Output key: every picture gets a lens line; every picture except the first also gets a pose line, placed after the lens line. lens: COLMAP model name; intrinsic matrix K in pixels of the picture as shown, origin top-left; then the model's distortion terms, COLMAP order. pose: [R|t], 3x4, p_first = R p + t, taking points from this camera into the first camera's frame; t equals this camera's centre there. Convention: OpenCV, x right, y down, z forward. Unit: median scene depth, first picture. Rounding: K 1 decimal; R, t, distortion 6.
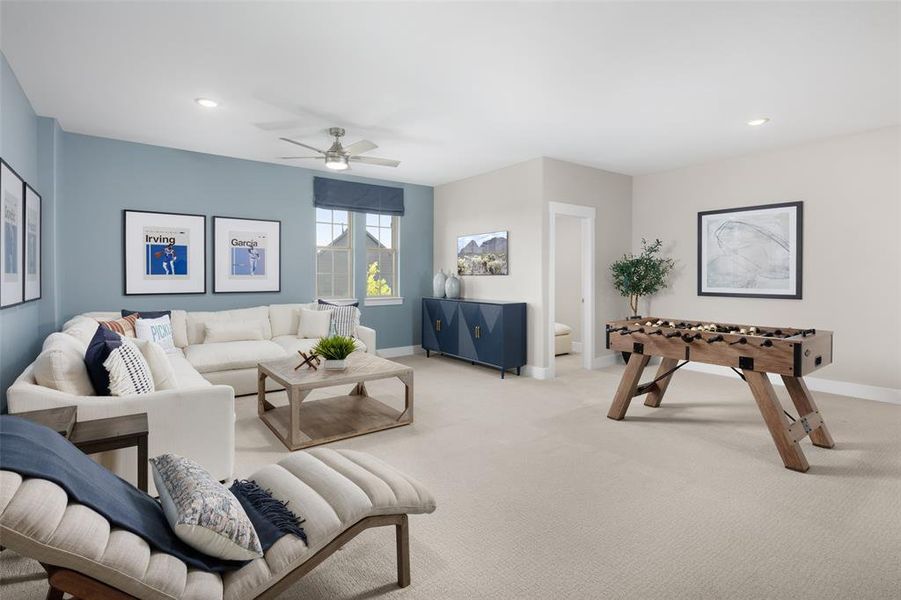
lens RADIAL K [[413.5, 0, 450.6], [0, 413.5, 278.6], [0, 0, 1]] dist [-0.001667, -0.000239]
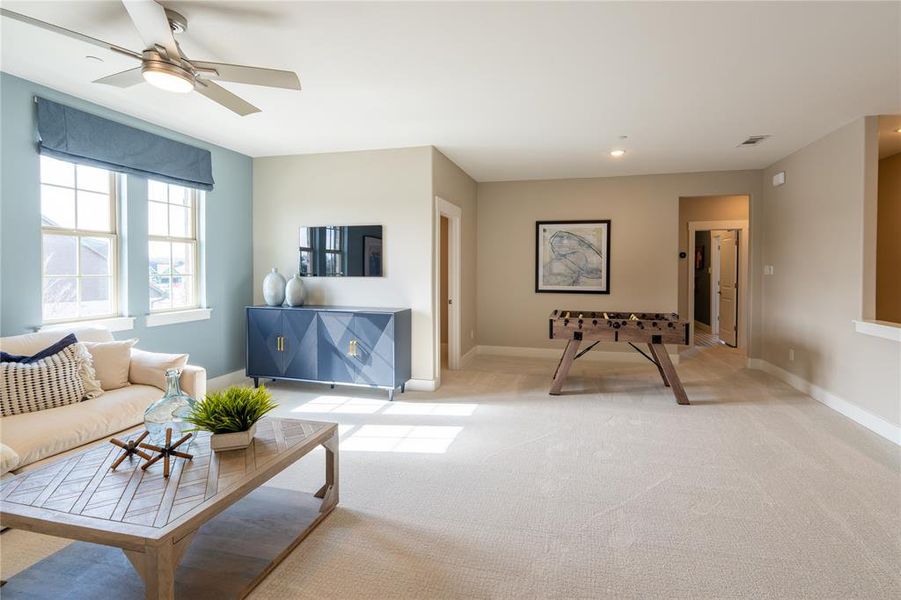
lens RADIAL K [[395.8, 0, 451.2], [0, 395.8, 279.4], [0, 0, 1]] dist [0.000903, -0.000243]
pose [[0.766743, -0.013664, 0.641809, -0.302251], [0.003651, 0.999850, 0.016926, -0.017134], [-0.641944, -0.010635, 0.766678, 0.299181]]
